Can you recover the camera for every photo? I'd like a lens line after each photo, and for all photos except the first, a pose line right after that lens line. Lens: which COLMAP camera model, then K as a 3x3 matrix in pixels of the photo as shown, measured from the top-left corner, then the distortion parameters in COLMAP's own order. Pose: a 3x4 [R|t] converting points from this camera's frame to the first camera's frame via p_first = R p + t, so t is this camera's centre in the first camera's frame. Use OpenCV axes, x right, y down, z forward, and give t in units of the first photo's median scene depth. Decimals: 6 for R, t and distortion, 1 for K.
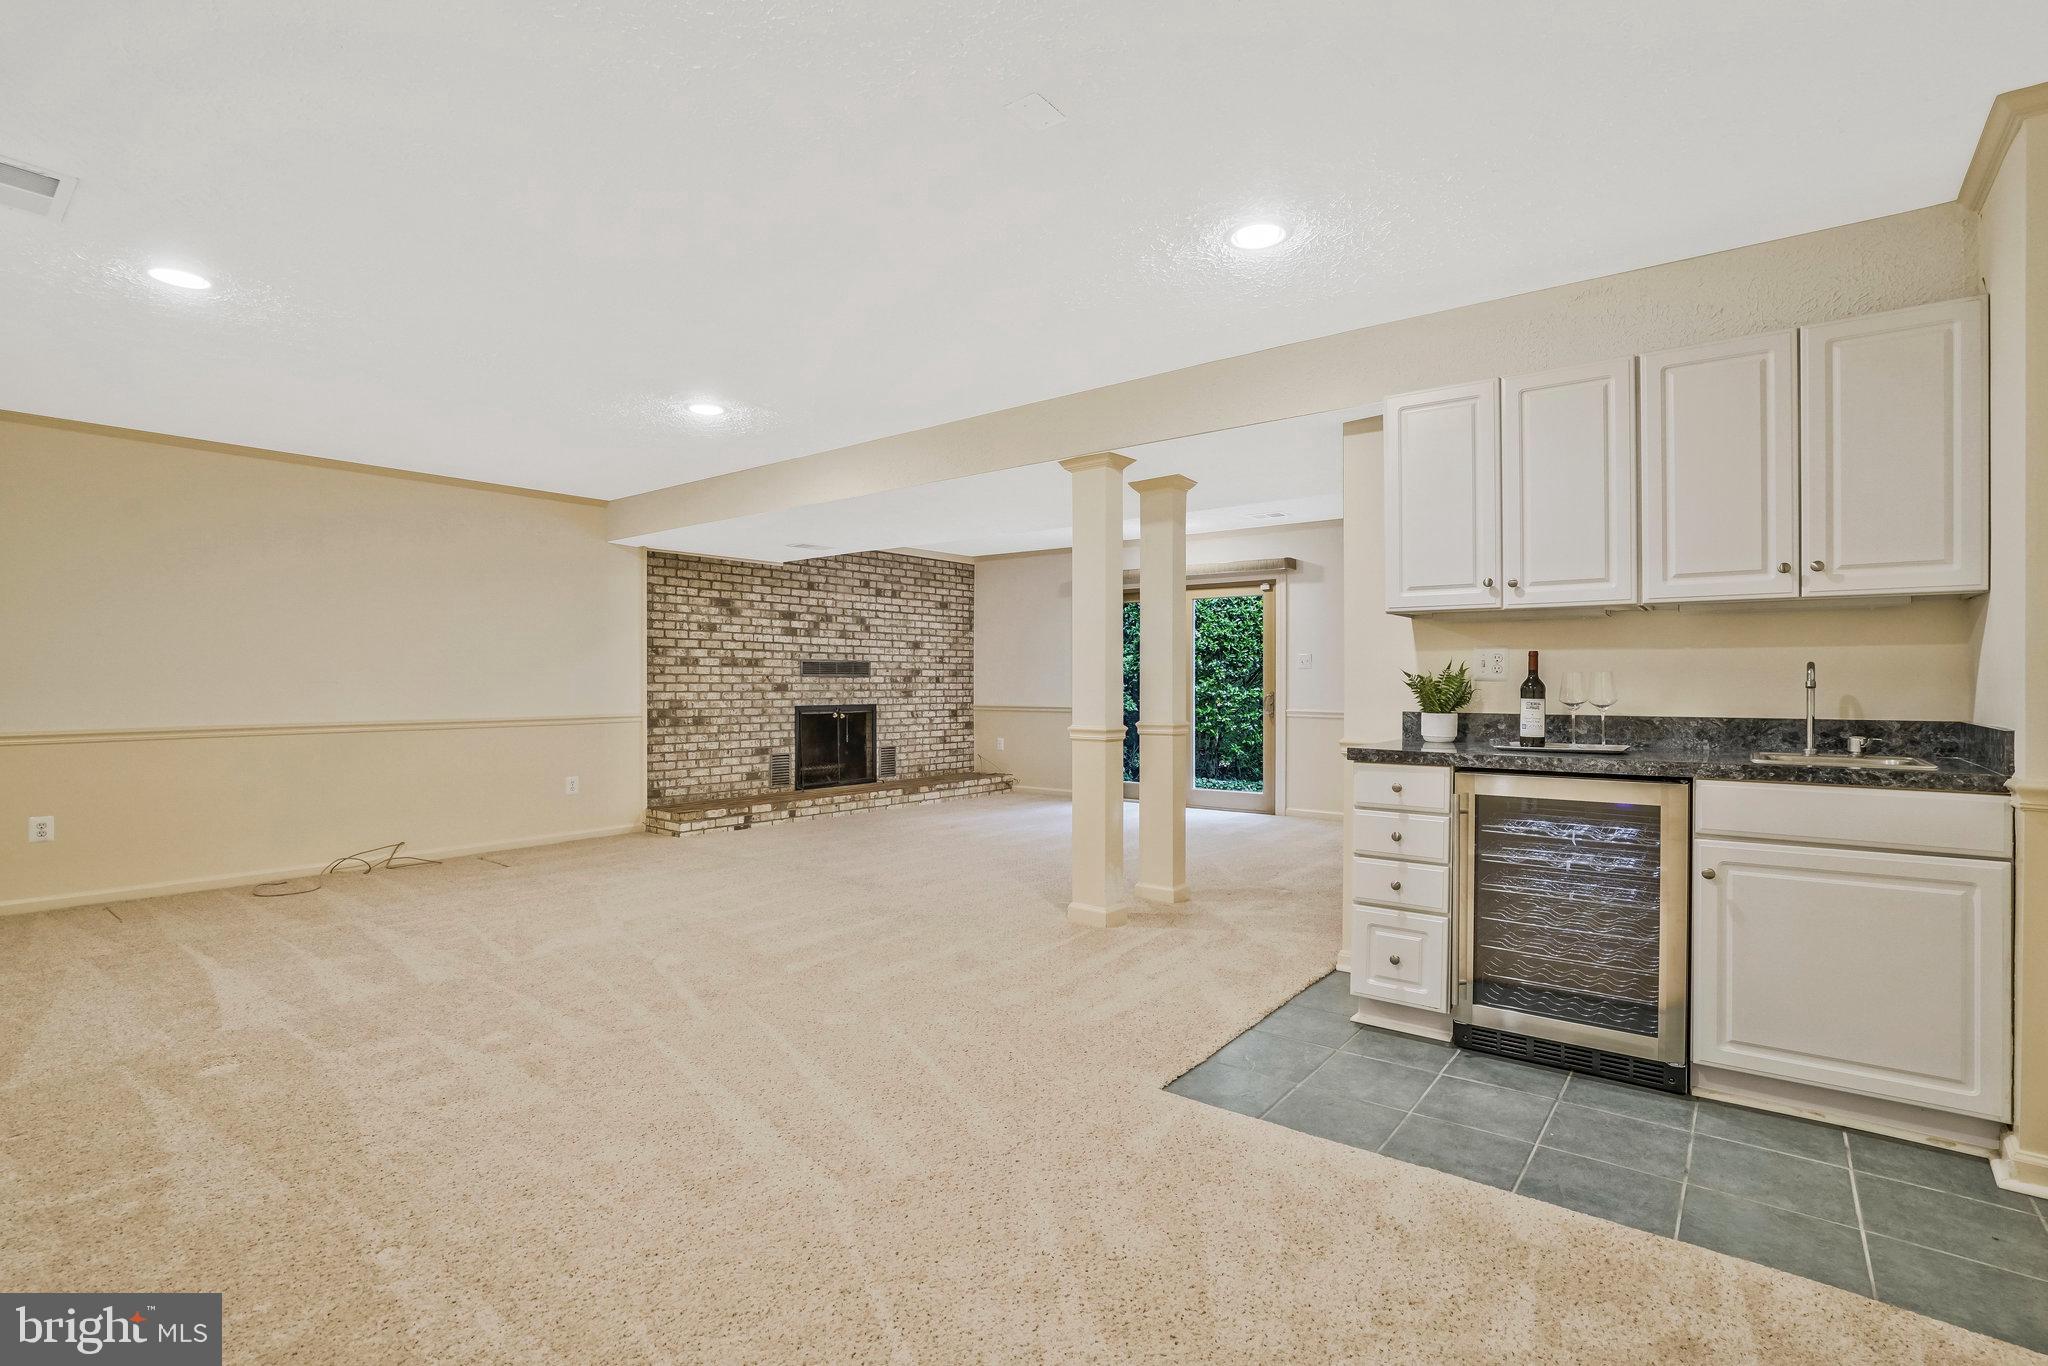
lens RADIAL K [[942.4, 0, 1037.8], [0, 942.4, 682.8], [0, 0, 1]] dist [-0.038829, 0.009645]
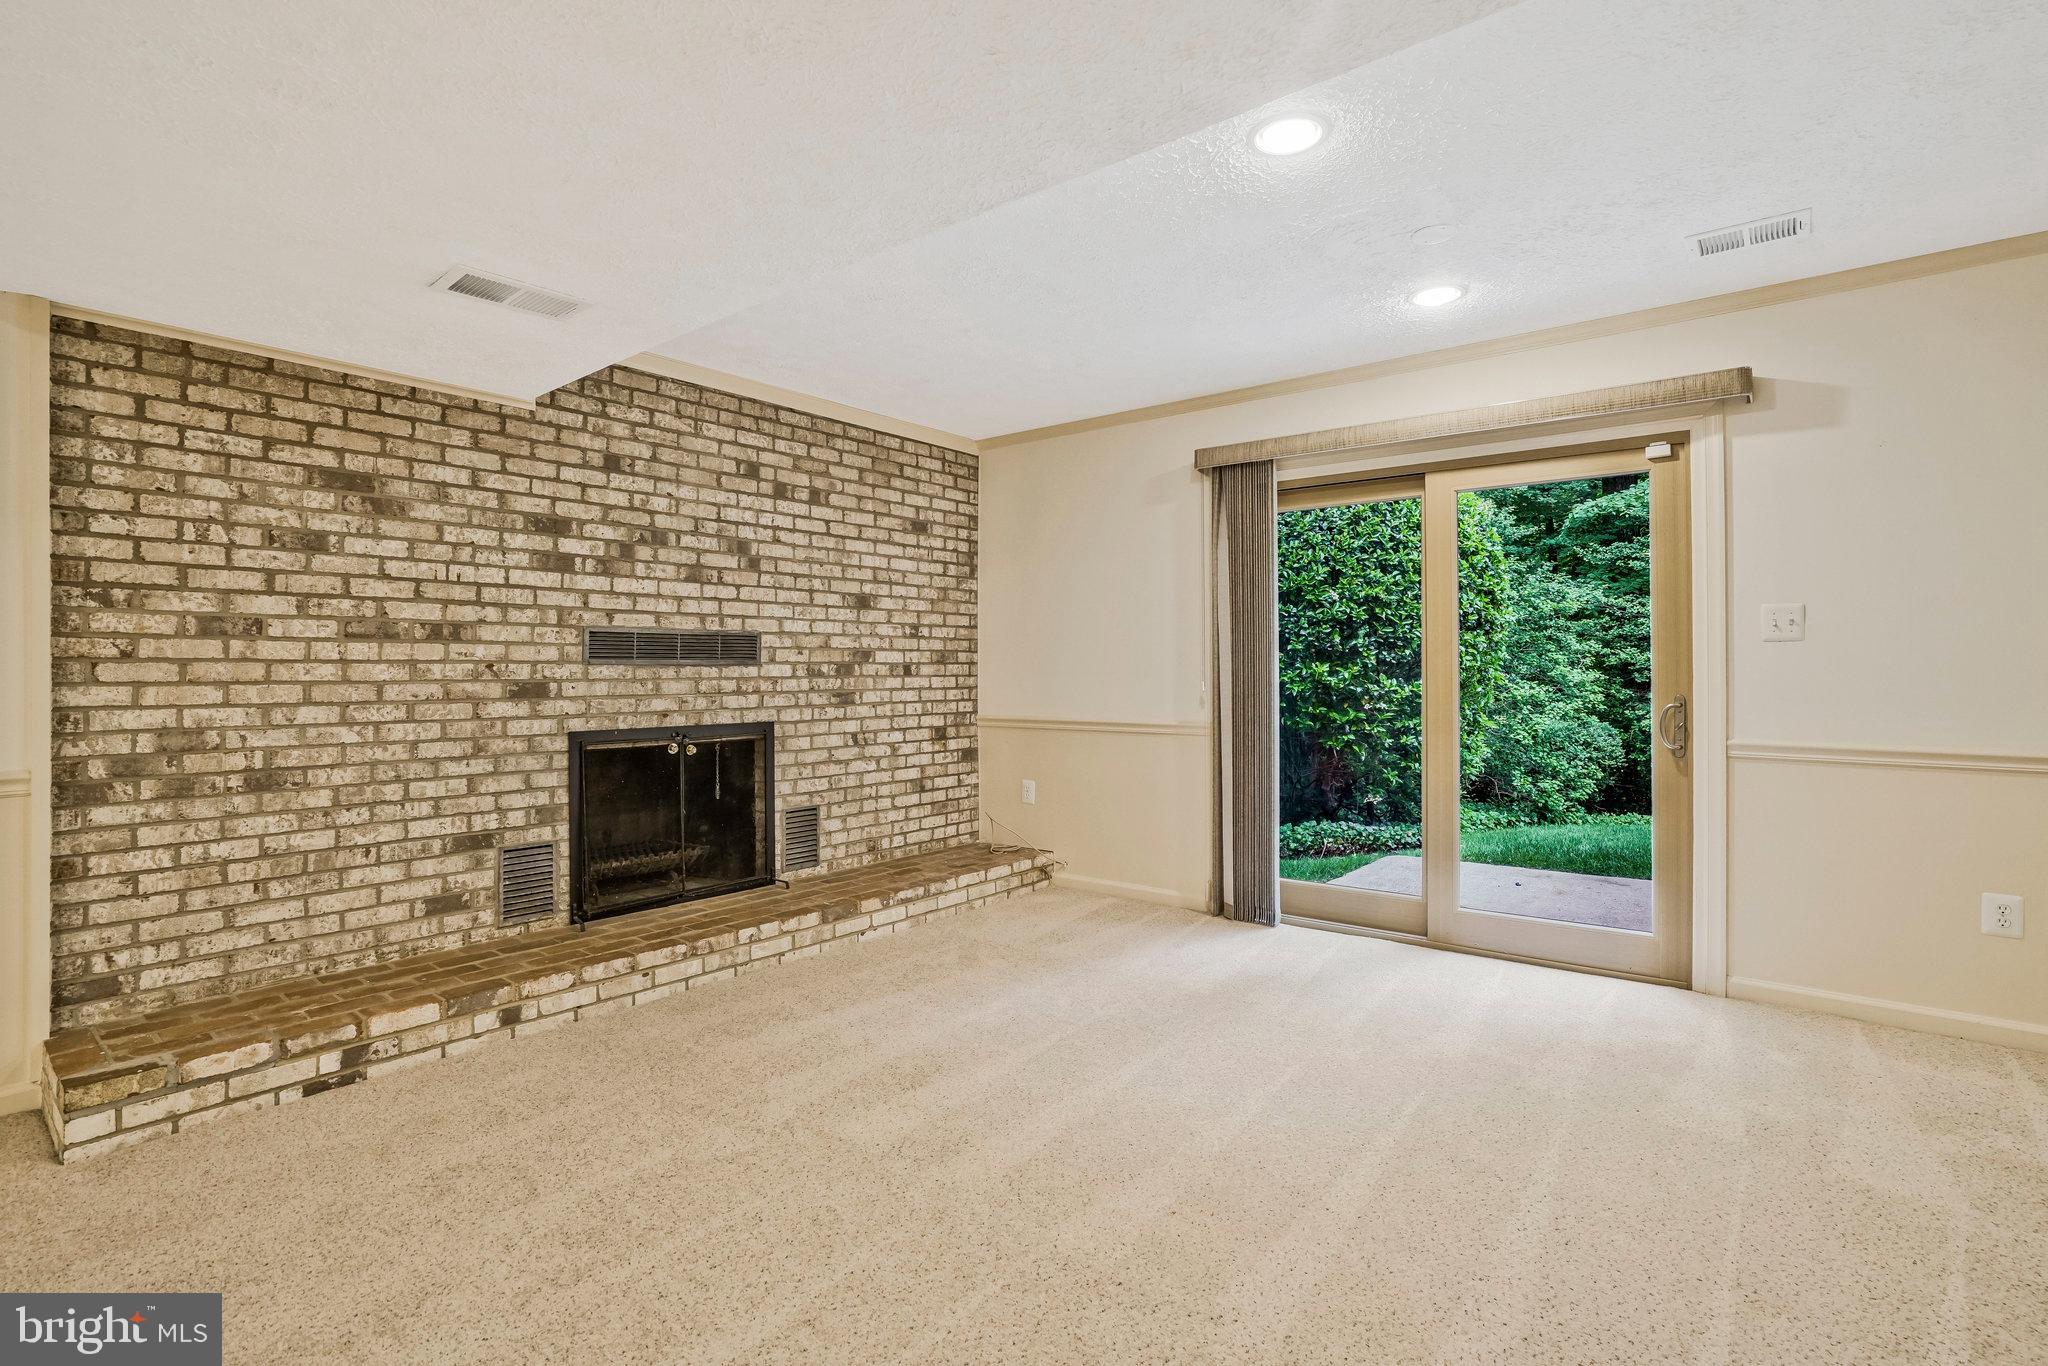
lens RADIAL K [[942.4, 0, 1026.1], [0, 942.4, 664.2], [0, 0, 1]] dist [-0.038829, 0.009645]
pose [[0.999731, -0.003687, -0.022911, -0.034751], [0.003547, 0.999975, -0.006164, -0.003509], [0.022933, 0.006081, 0.999719, 0.570772]]
